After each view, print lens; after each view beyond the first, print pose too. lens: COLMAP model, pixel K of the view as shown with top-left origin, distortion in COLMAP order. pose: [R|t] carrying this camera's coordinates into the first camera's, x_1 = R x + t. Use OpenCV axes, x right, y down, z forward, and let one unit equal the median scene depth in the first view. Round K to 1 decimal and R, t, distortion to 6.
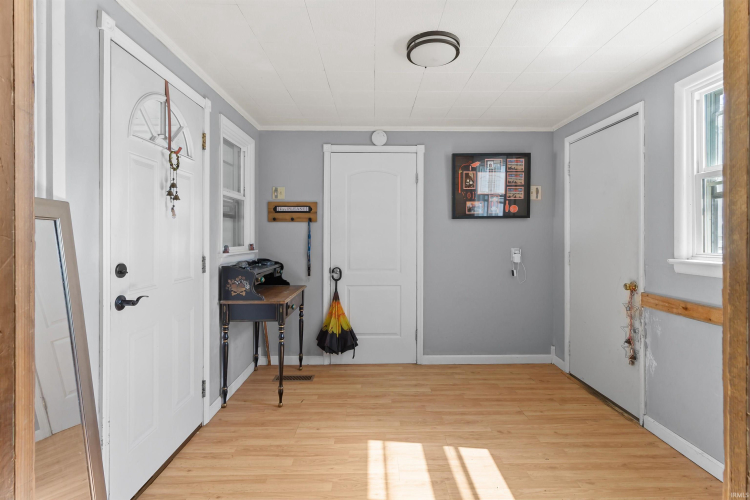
lens RADIAL K [[363.7, 0, 374.6], [0, 363.7, 243.4], [0, 0, 1]] dist [0.005329, 0.002086]
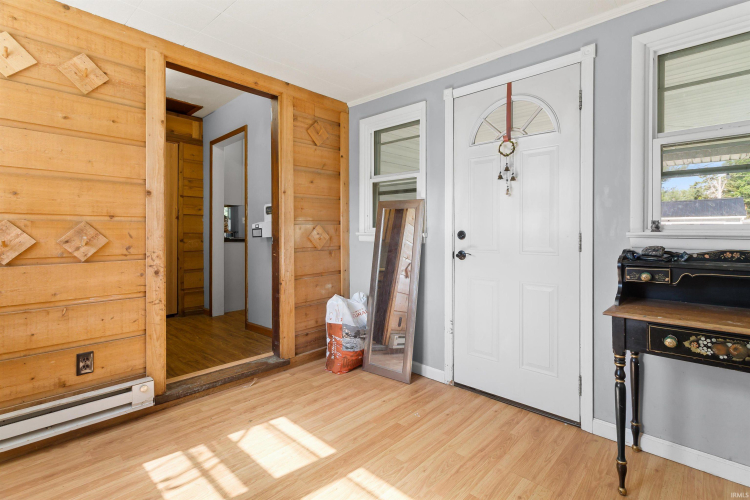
lens RADIAL K [[363.7, 0, 370.1], [0, 363.7, 227.4], [0, 0, 1]] dist [0.005329, 0.002086]
pose [[-0.700581, 0.006101, -0.713546, 0.601455], [-0.001601, 0.999947, 0.010121, 0.017951], [0.713571, 0.008233, -0.700535, 1.511313]]
